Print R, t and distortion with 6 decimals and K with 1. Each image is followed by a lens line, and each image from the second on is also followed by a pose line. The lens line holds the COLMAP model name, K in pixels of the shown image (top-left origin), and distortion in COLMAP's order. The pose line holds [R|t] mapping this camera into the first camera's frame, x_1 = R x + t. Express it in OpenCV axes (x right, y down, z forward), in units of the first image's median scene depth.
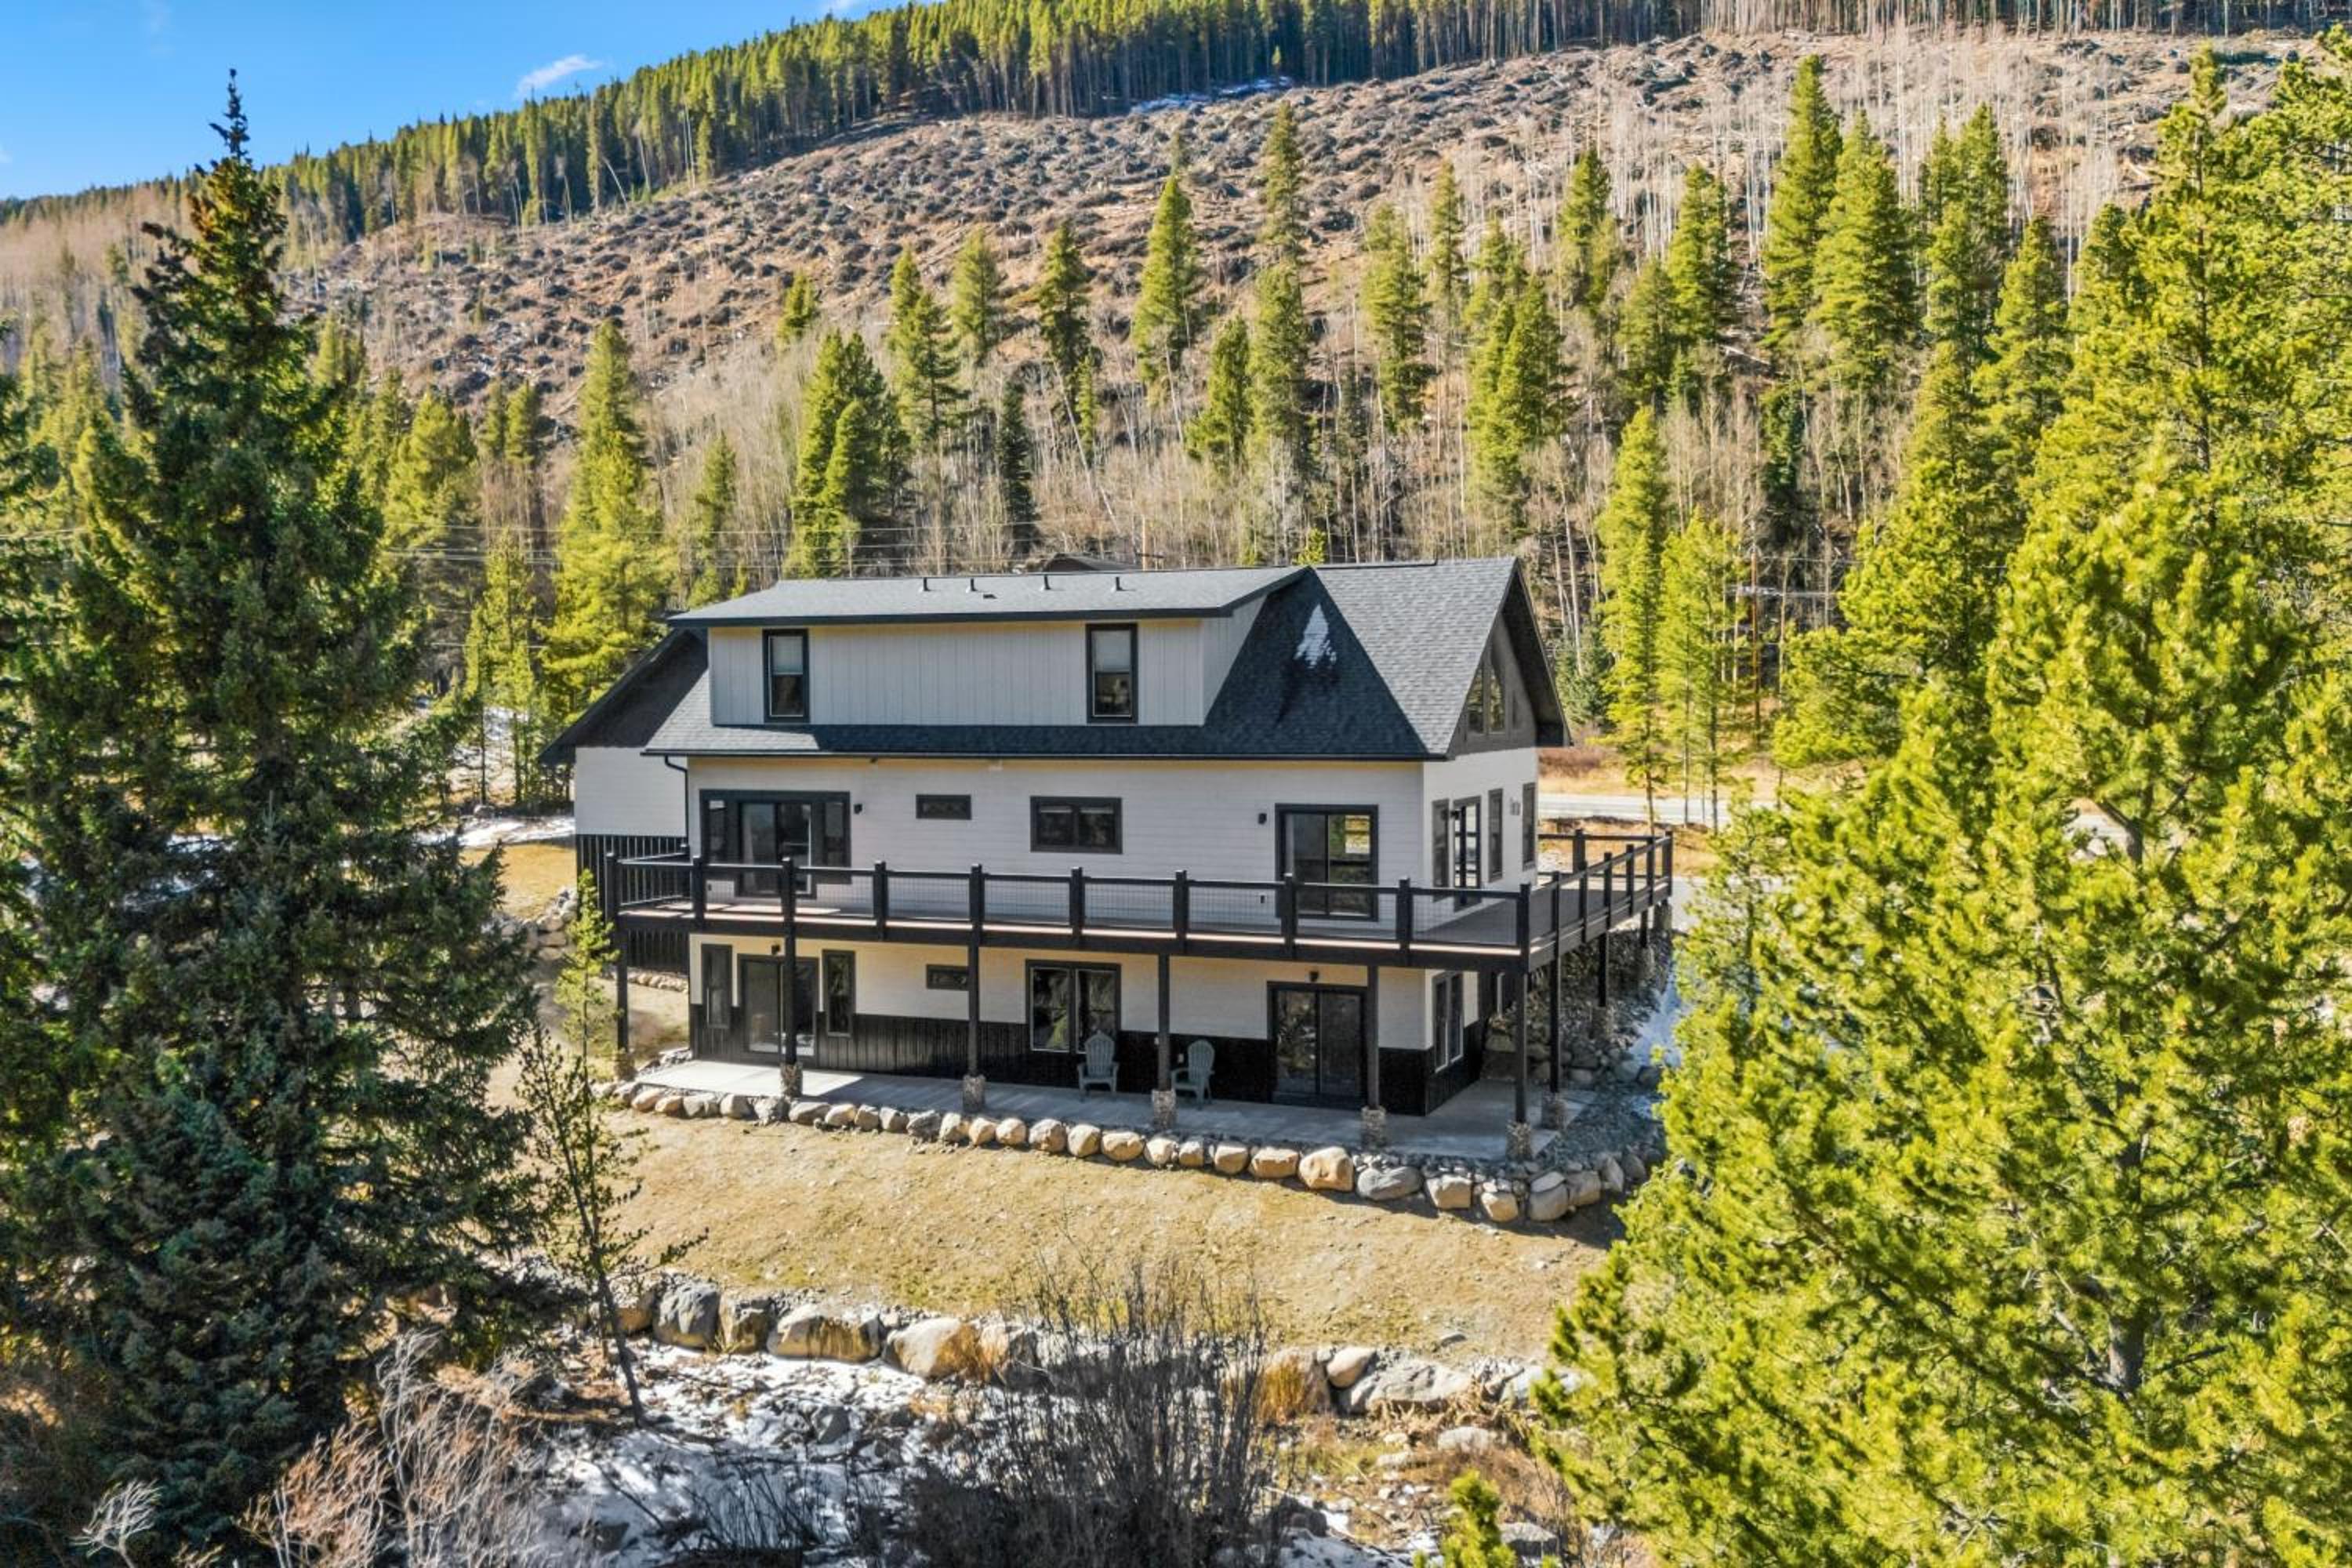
lens RADIAL K [[2007.9, 0, 1227.5], [0, 2007.9, 743.0], [0, 0, 1]] dist [0.051813, -0.003342]
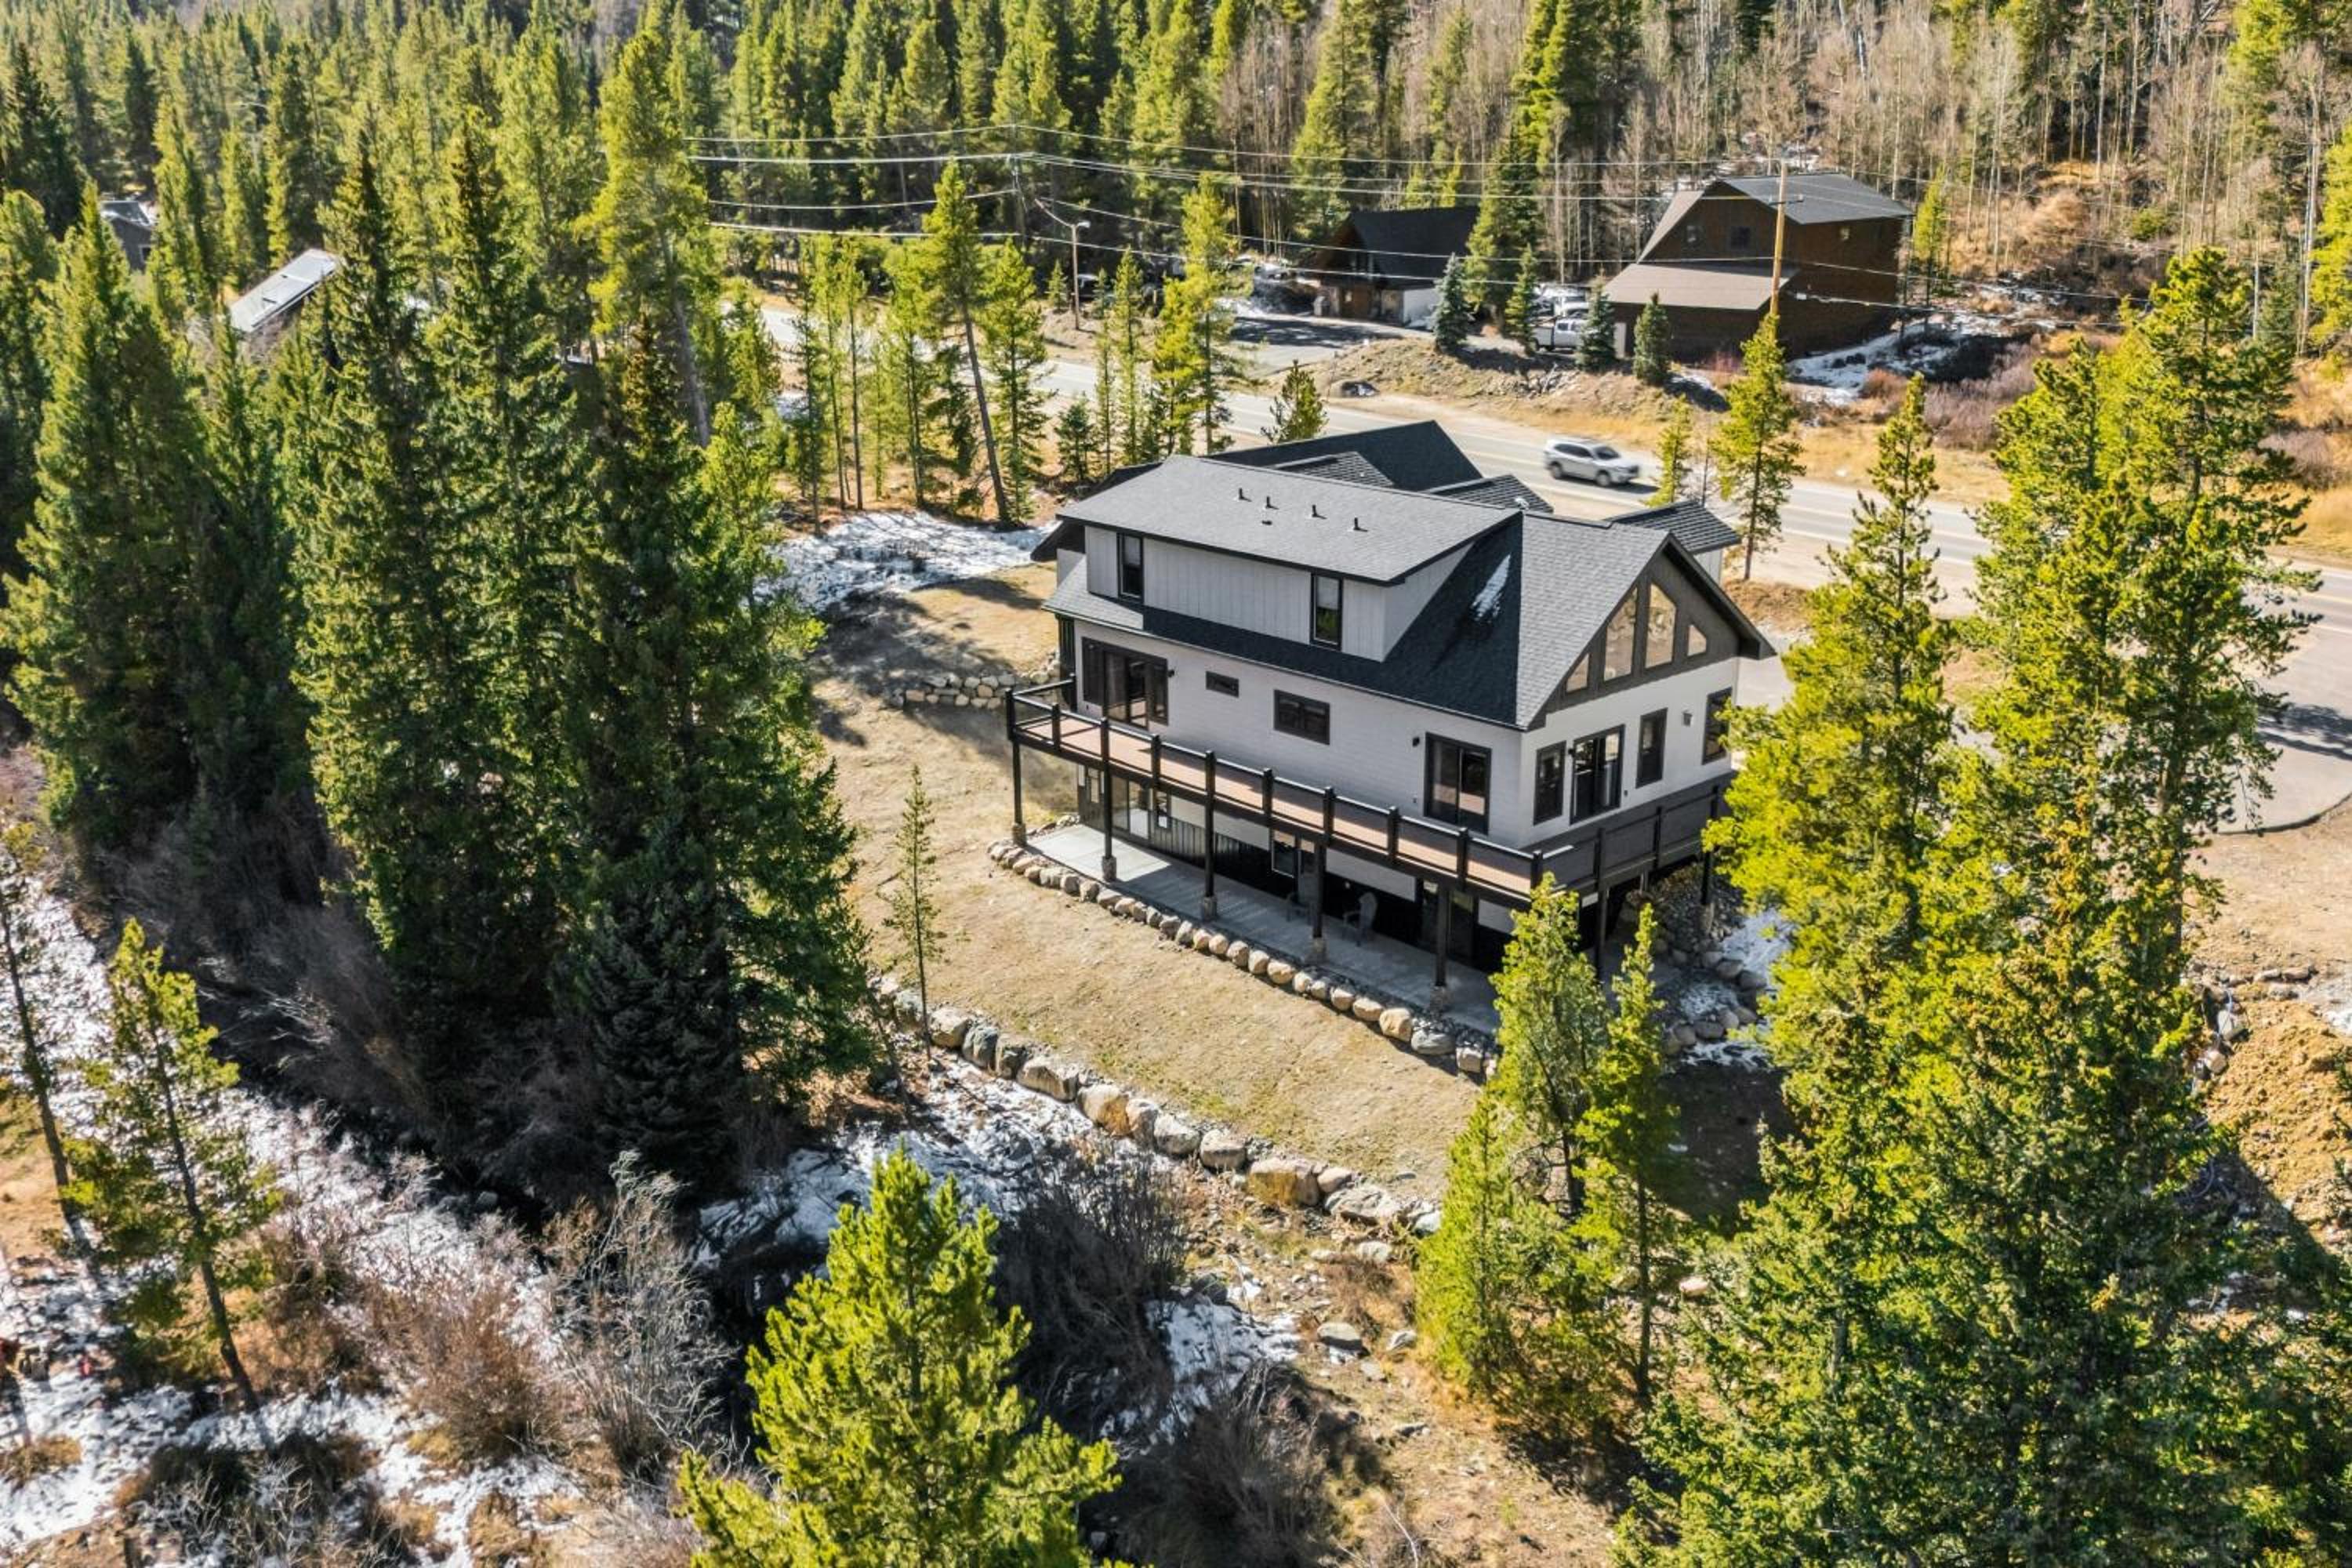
lens RADIAL K [[2007.9, 0, 1227.5], [0, 2007.9, 743.0], [0, 0, 1]] dist [0.051813, -0.003342]
pose [[0.914404, 0.123452, -0.385519, 0.418248], [-0.018264, 0.963974, 0.265367, -0.312599], [0.404391, -0.235612, 0.883717, -0.203936]]
